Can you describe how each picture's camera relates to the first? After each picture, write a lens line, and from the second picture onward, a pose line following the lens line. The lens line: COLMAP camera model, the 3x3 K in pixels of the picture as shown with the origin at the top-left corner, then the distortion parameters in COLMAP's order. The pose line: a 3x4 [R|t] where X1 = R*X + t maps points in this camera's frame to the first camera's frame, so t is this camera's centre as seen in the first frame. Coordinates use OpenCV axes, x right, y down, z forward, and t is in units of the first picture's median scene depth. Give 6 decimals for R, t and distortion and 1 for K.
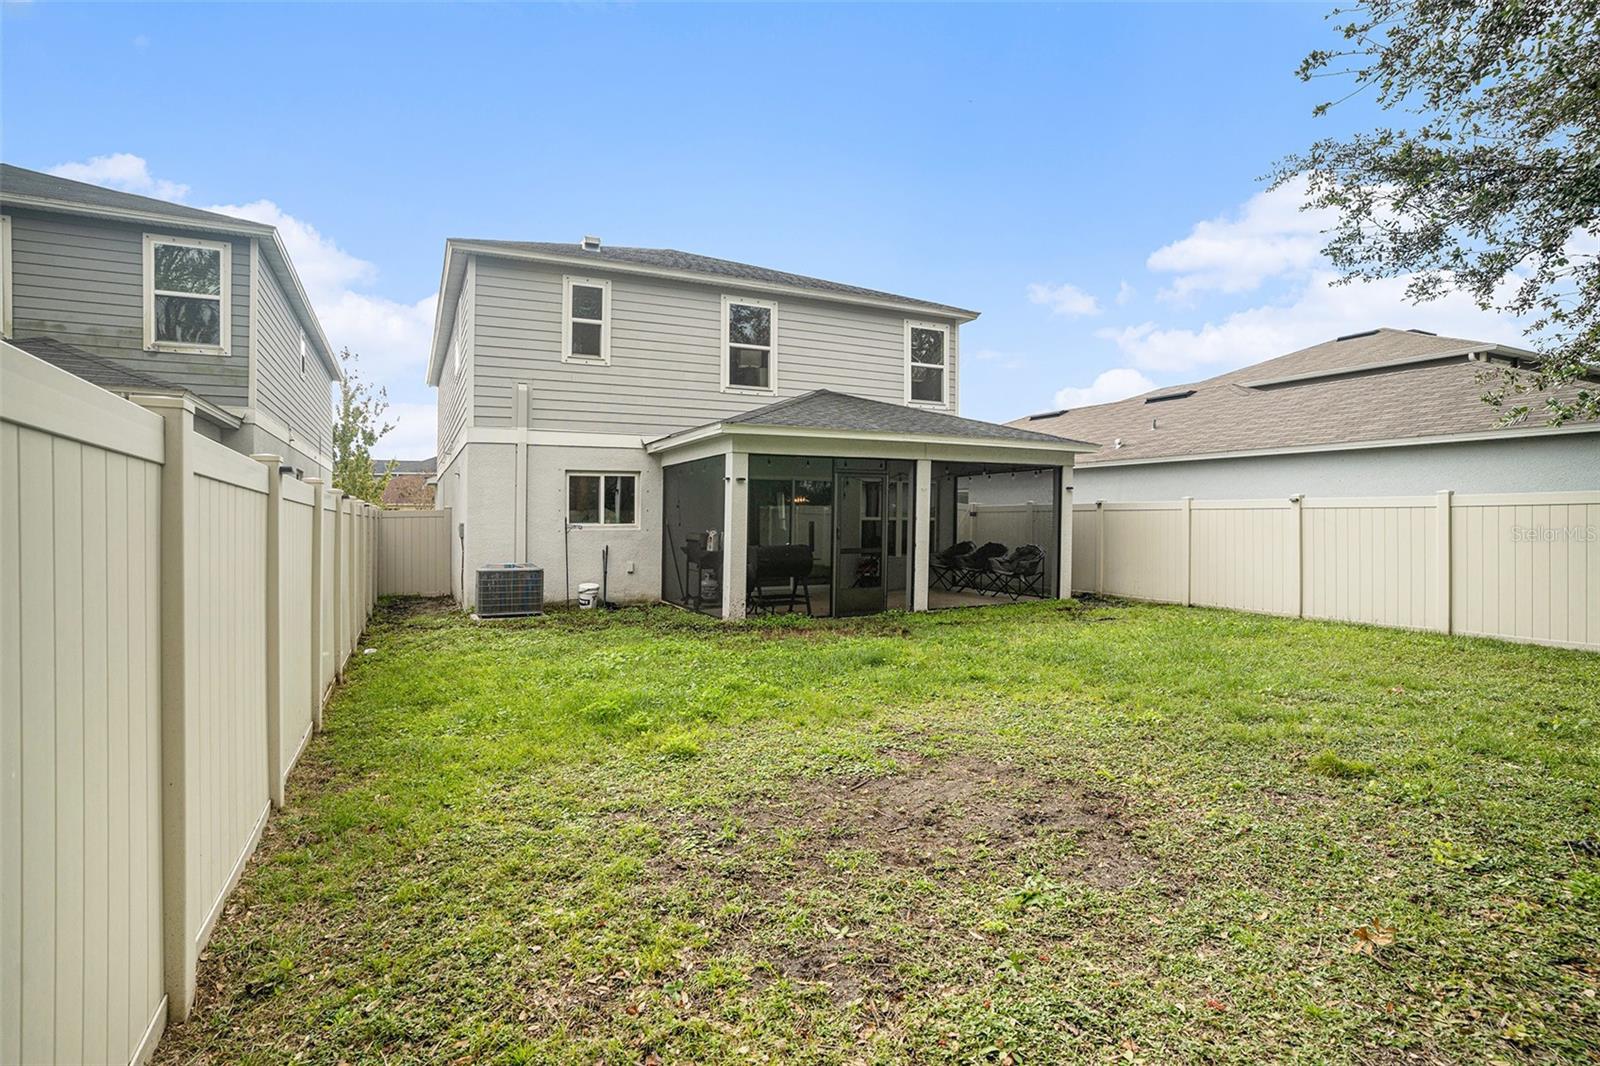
lens RADIAL K [[773.8, 0, 809.0], [0, 773.8, 507.5], [0, 0, 1]] dist [-0.055396, 0.013303]
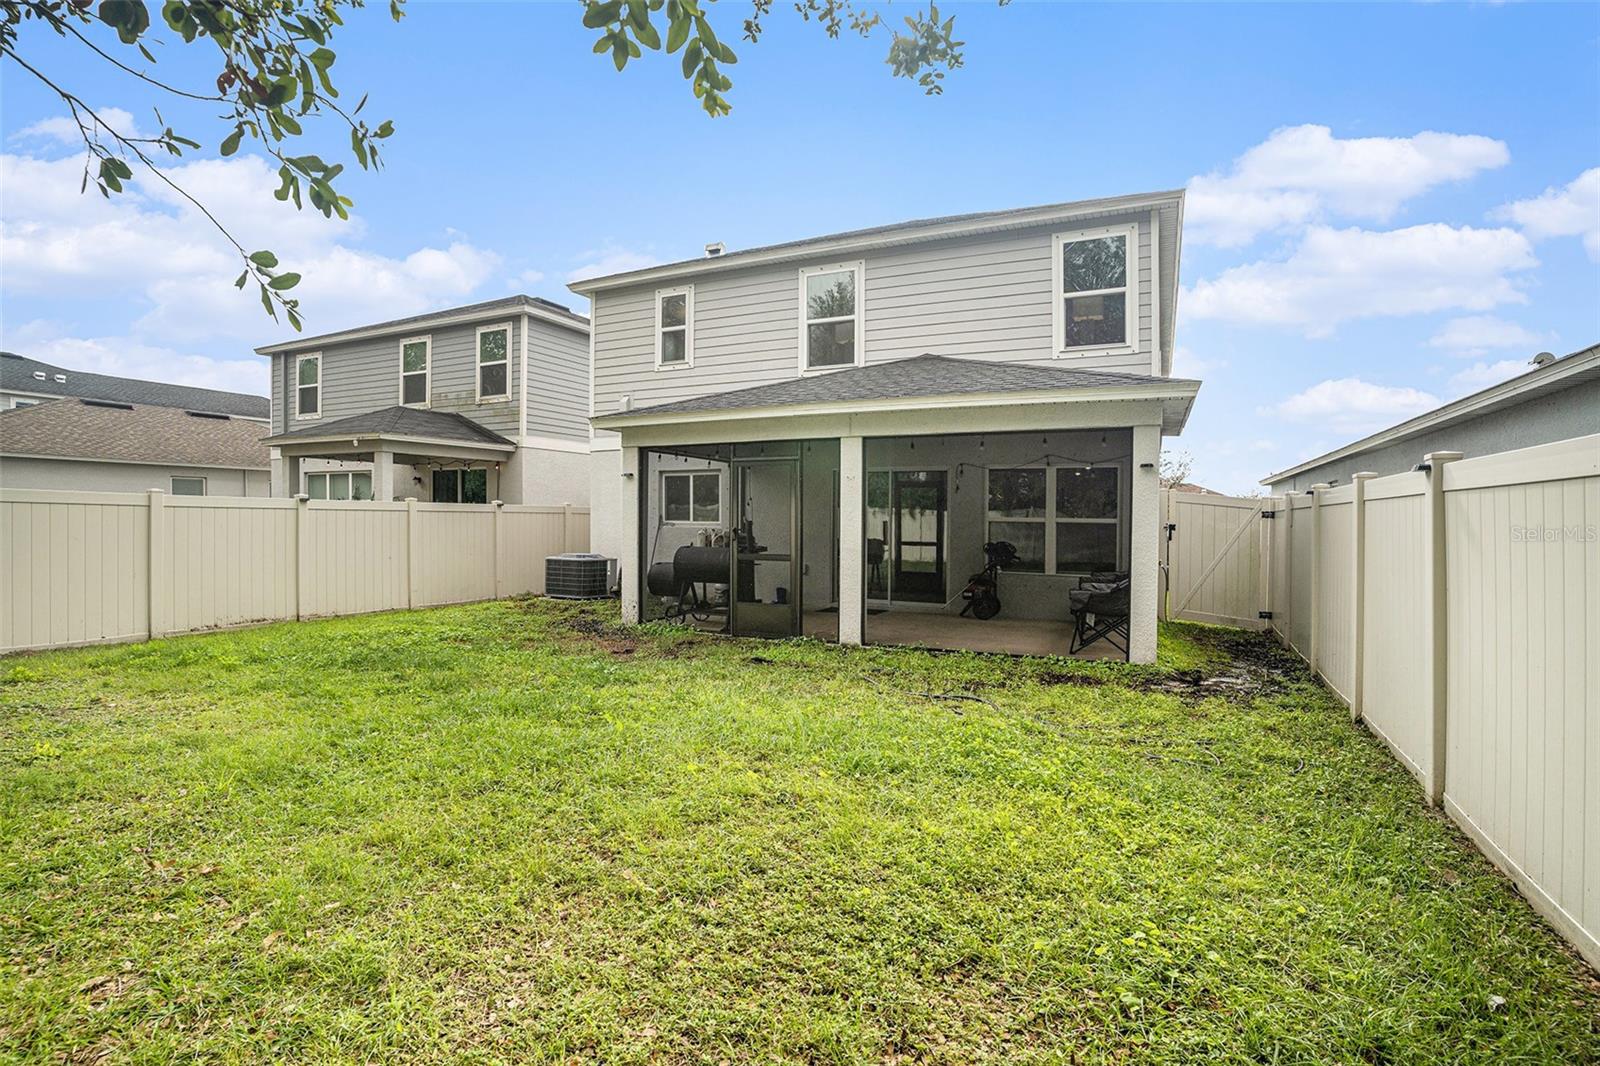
lens RADIAL K [[773.8, 0, 824.6], [0, 773.8, 537.2], [0, 0, 1]] dist [-0.055396, 0.013303]
pose [[0.621985, 0.026841, -0.782569, 0.660808], [0.000588, 0.999396, 0.034745, 0.007168], [0.783029, -0.022071, 0.621594, 0.488221]]
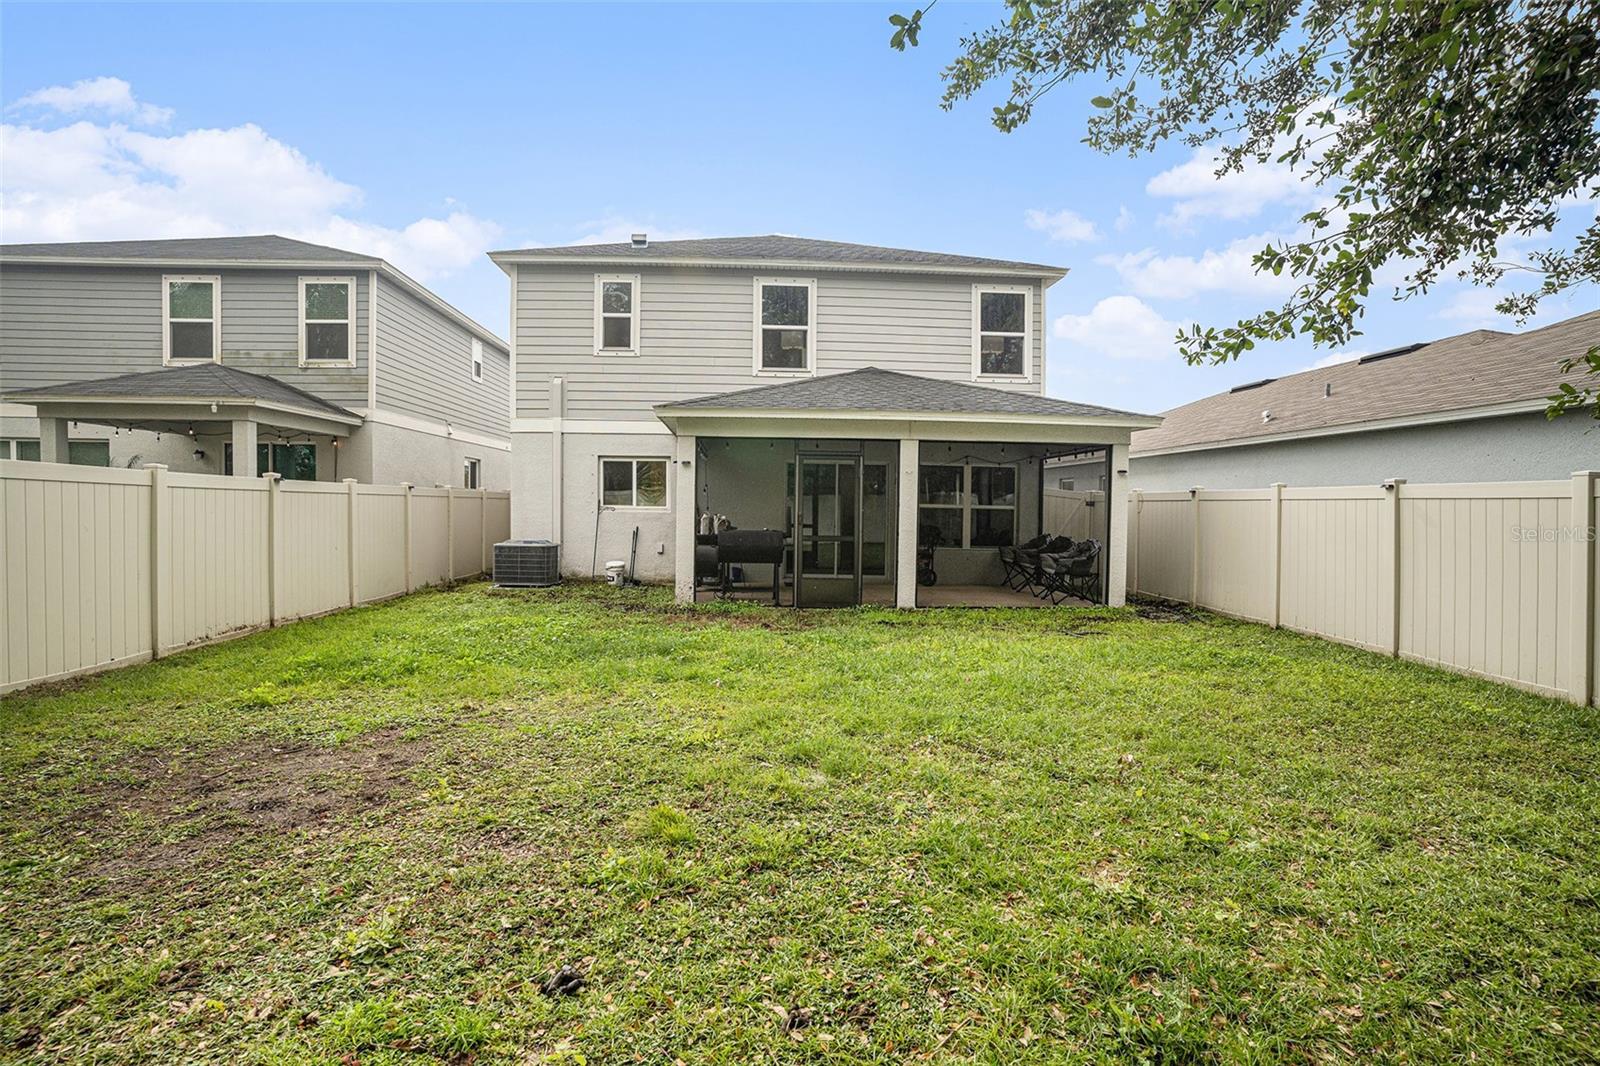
lens RADIAL K [[773.8, 0, 798.0], [0, 773.8, 526.3], [0, 0, 1]] dist [-0.055396, 0.013303]
pose [[0.916875, 0.025444, -0.398362, 0.364583], [-0.010198, 0.999134, 0.040344, 0.003851], [0.399044, -0.032928, 0.916340, 0.112289]]
